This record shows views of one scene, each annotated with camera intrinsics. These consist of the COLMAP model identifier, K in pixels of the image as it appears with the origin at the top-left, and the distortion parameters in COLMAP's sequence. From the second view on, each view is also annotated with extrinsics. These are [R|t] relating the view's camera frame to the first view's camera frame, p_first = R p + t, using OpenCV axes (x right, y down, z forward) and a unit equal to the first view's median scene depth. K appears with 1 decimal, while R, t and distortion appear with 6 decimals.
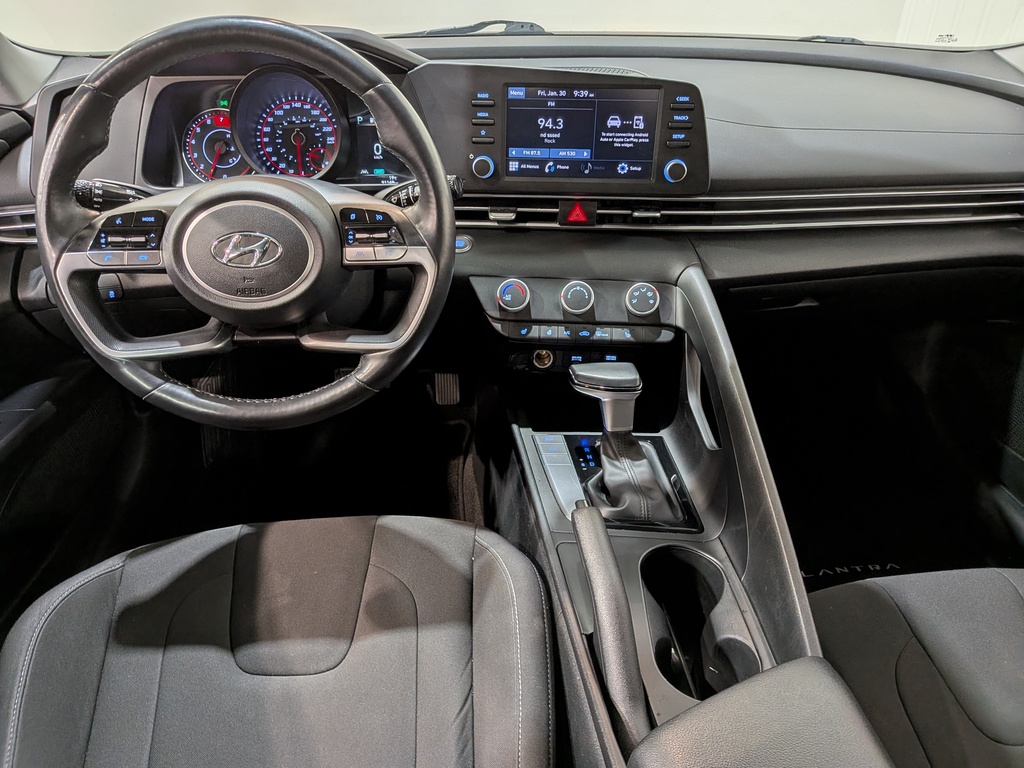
lens RADIAL K [[755.2, 0, 504.6], [0, 755.2, 396.9], [0, 0, 1]] dist [0.086671, -0.167173]
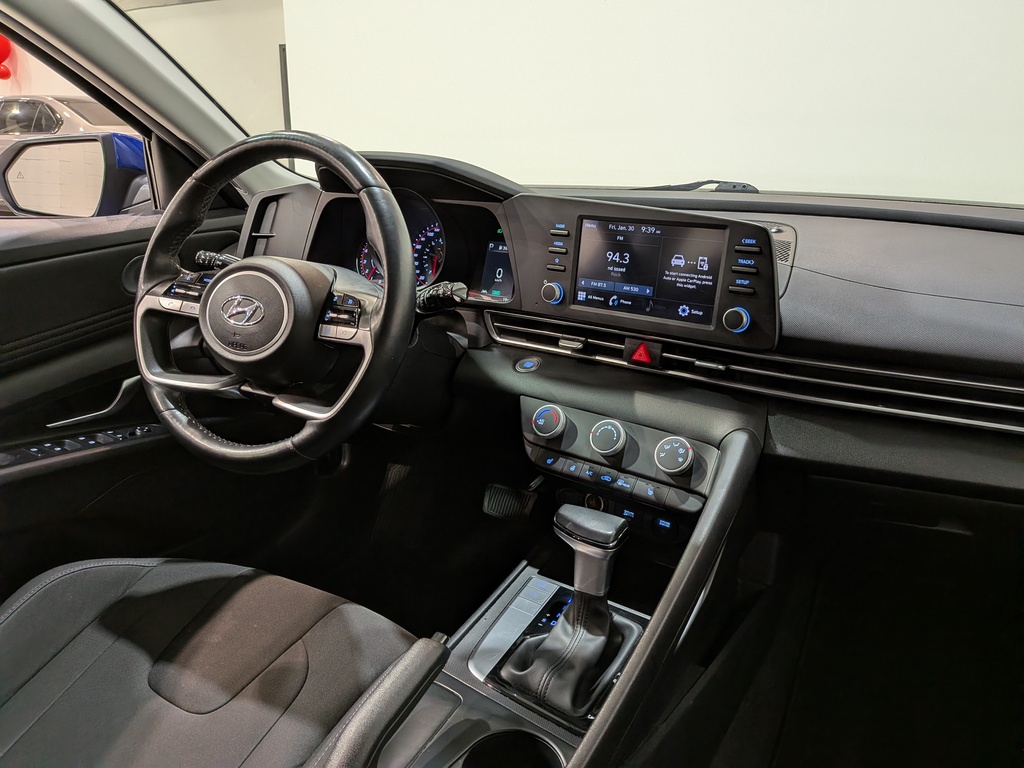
lens RADIAL K [[750.9, 0, 512.0], [0, 750.9, 384.0], [0, 0, 1]] dist [0.124825, -0.276259]
pose [[0.834955, 0.171913, -0.522777, 0.463812], [-0.292618, 0.943223, -0.157180, -0.016808], [0.466074, 0.284212, 0.837853, 0.175085]]
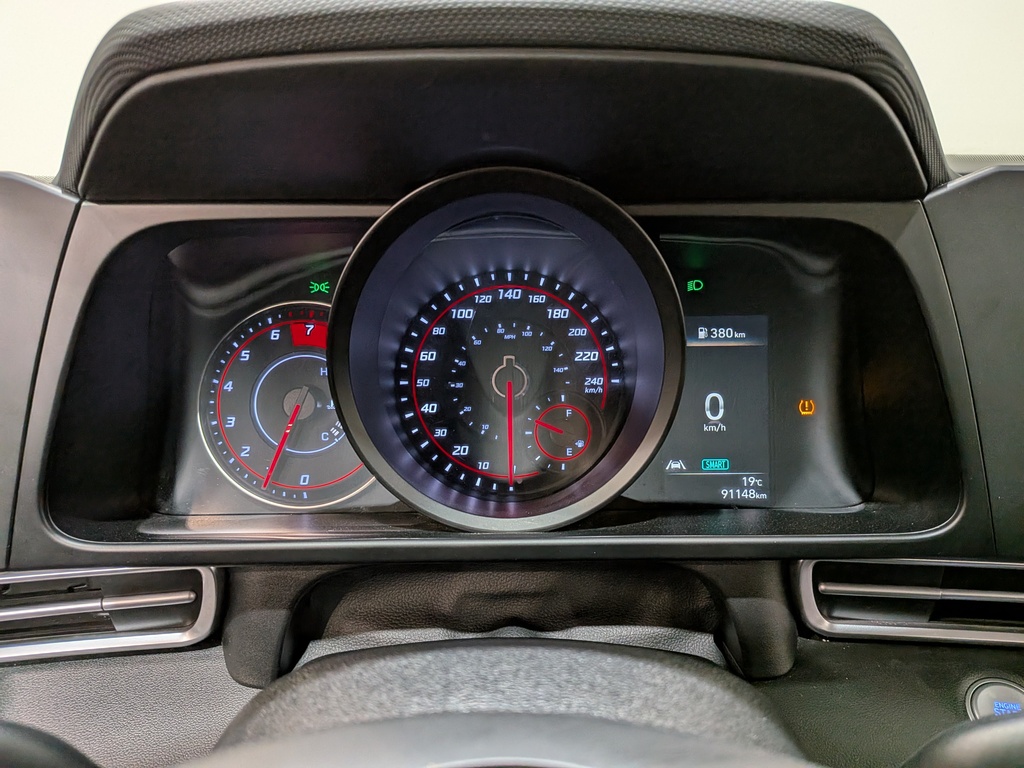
lens RADIAL K [[750.9, 0, 512.0], [0, 750.9, 384.0], [0, 0, 1]] dist [0.124825, -0.276259]
pose [[0.996093, 0.019081, -0.086228, -0.251265], [-0.037999, 0.973979, -0.223432, -0.270409], [0.079721, 0.225835, 0.970898, 0.685242]]
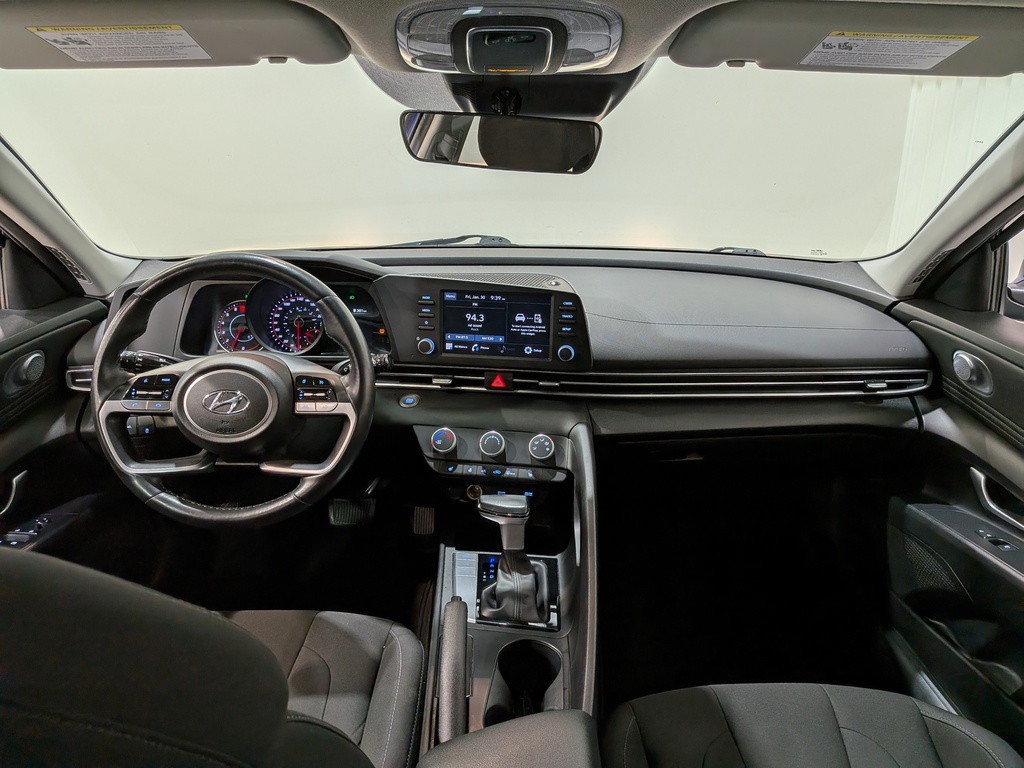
lens RADIAL K [[750.9, 0, 512.0], [0, 750.9, 384.0], [0, 0, 1]] dist [0.124825, -0.276259]
pose [[0.996082, 0.028270, -0.083794, 0.236839], [-0.045792, 0.975486, -0.215243, 0.044544], [0.075655, 0.218237, 0.972959, -0.277084]]
